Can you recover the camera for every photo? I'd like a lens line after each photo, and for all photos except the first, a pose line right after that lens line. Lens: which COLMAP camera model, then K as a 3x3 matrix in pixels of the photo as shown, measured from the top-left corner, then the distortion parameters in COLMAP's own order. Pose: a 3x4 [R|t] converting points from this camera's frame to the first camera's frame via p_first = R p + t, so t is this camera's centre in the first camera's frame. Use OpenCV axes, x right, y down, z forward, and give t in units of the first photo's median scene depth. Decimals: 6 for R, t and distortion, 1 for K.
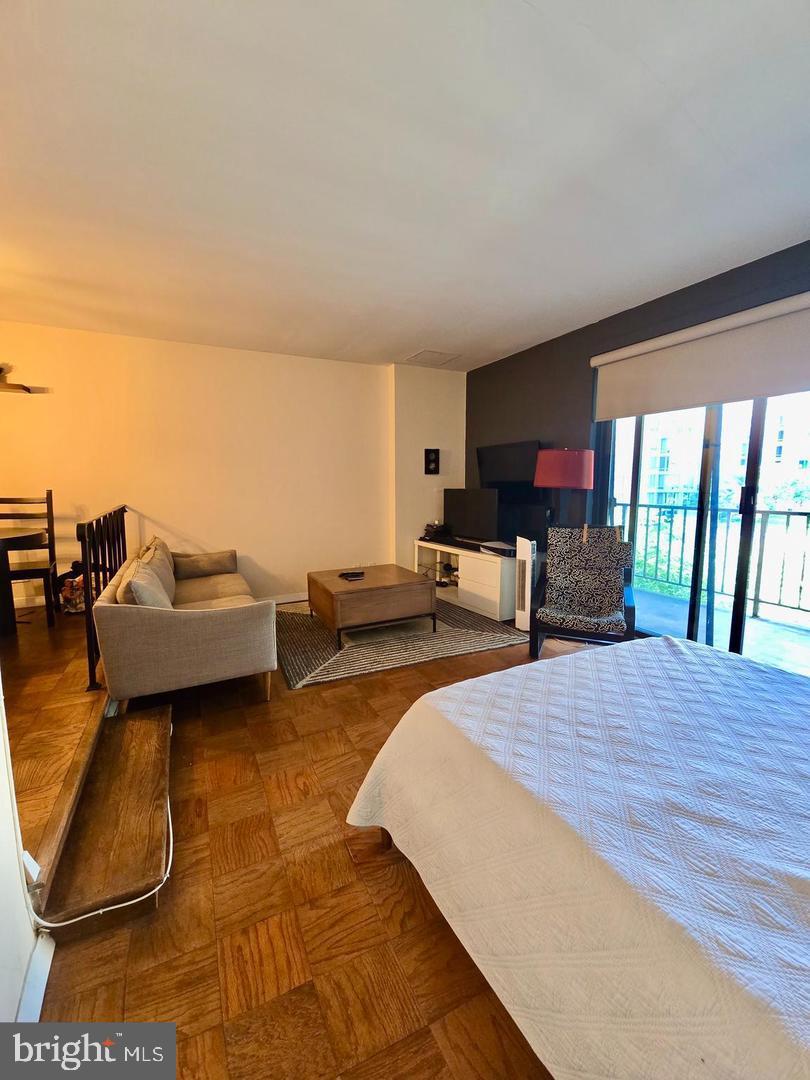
lens RADIAL K [[438.3, 0, 403.8], [0, 438.3, 537.9], [0, 0, 1]] dist [0.001392, 0.000118]
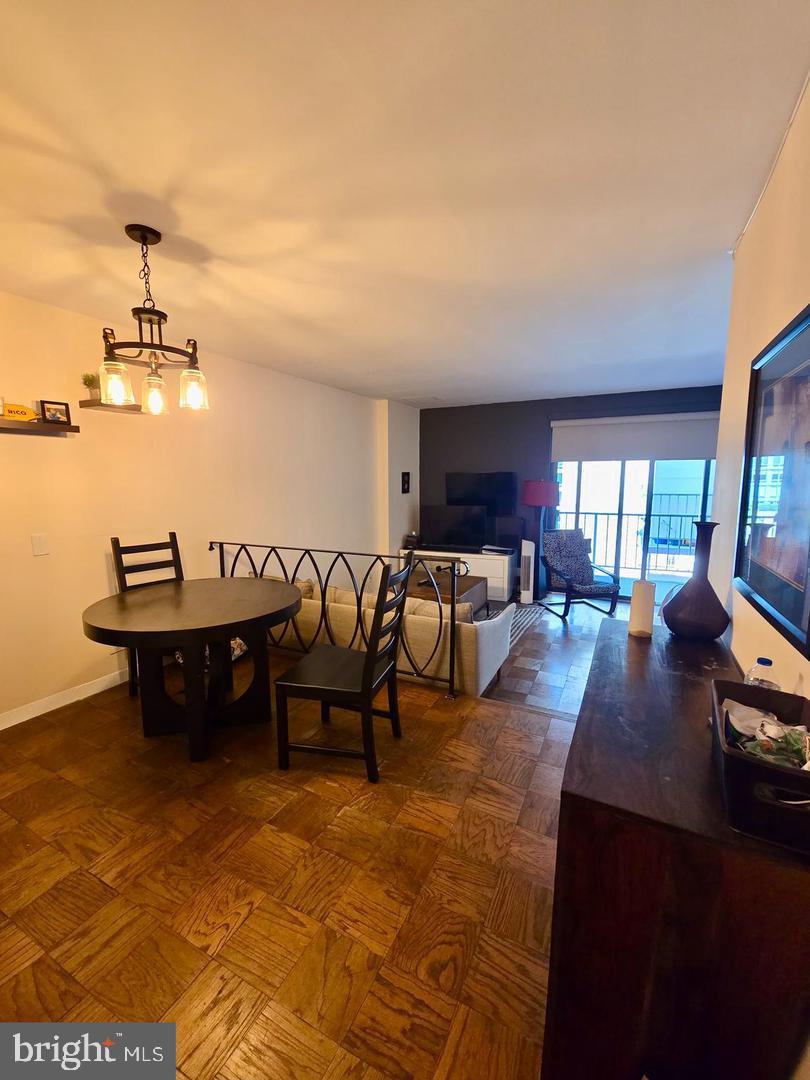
lens RADIAL K [[438.3, 0, 403.8], [0, 438.3, 537.9], [0, 0, 1]] dist [0.001392, 0.000118]
pose [[0.801324, -0.080762, 0.592754, -0.853158], [0.076758, 0.996536, 0.032009, -0.082015], [-0.593286, 0.019849, 0.804747, 0.060636]]
